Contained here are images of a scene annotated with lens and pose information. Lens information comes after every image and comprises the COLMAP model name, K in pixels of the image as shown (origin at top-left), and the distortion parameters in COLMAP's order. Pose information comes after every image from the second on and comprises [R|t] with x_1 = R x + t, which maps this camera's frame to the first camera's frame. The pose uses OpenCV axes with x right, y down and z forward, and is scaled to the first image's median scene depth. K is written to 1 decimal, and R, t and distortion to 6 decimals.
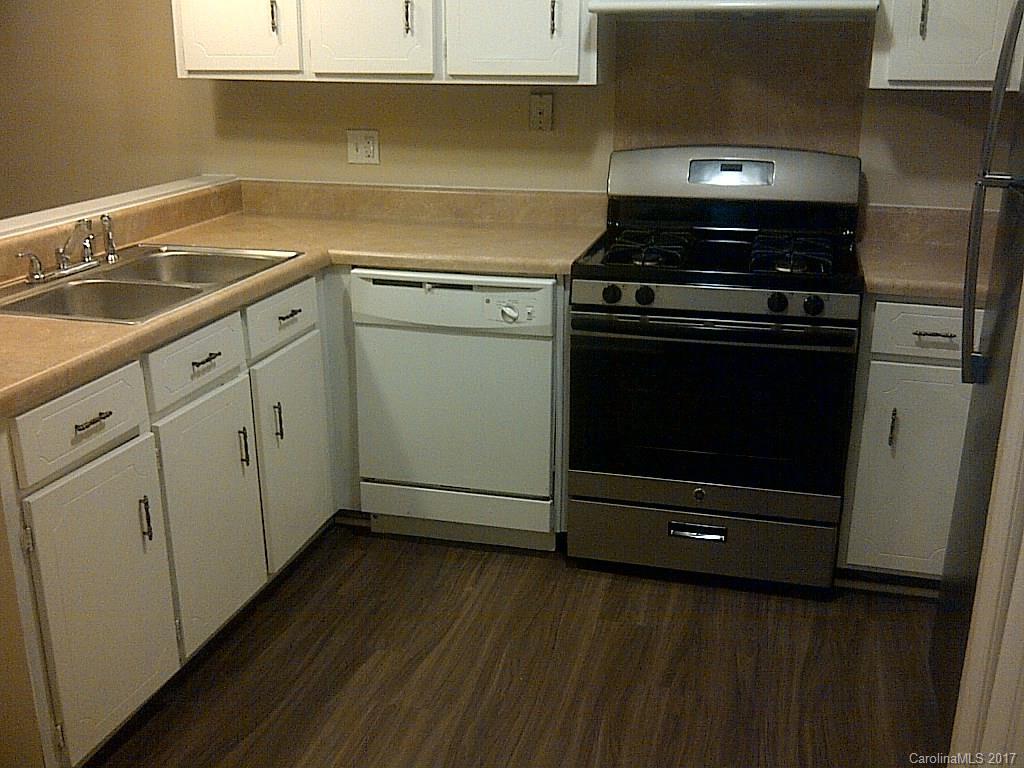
lens RADIAL K [[1044.2, 0, 518.6], [0, 1044.2, 385.5], [0, 0, 1]] dist [0.011740, -0.164169]
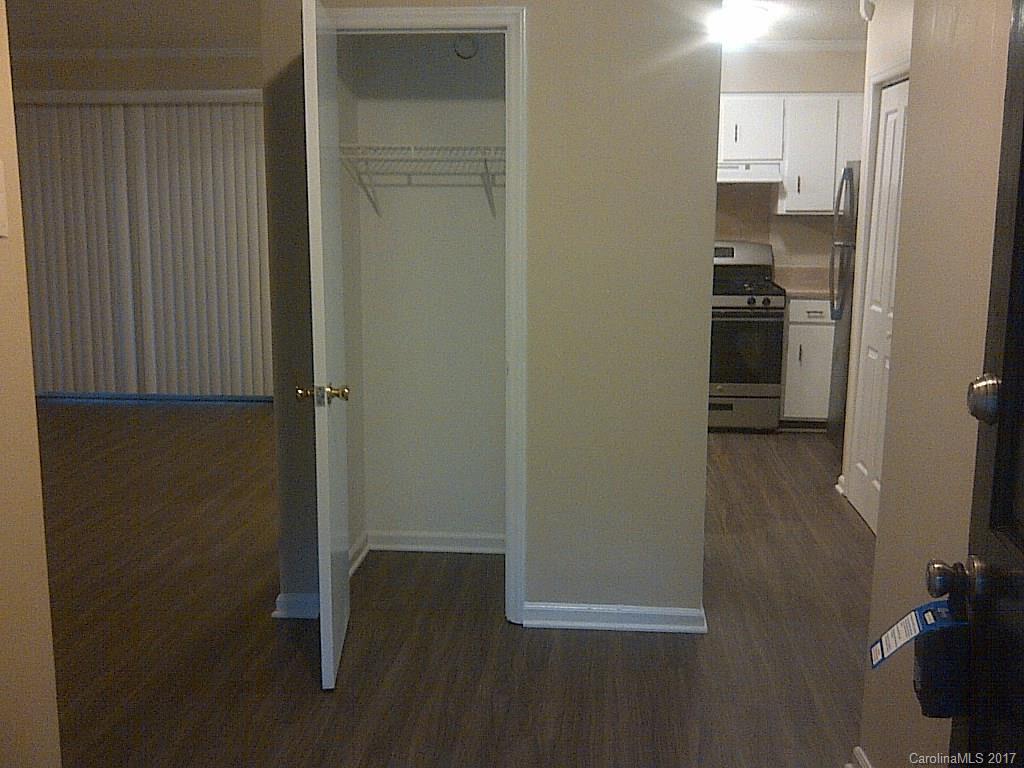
lens RADIAL K [[1044.2, 0, 518.6], [0, 1044.2, 385.5], [0, 0, 1]] dist [0.011740, -0.164169]
pose [[0.984452, -0.036023, 0.171921, -0.664316], [0.056772, 0.991468, -0.117341, 0.345634], [-0.166227, 0.125277, 0.978097, -1.175455]]
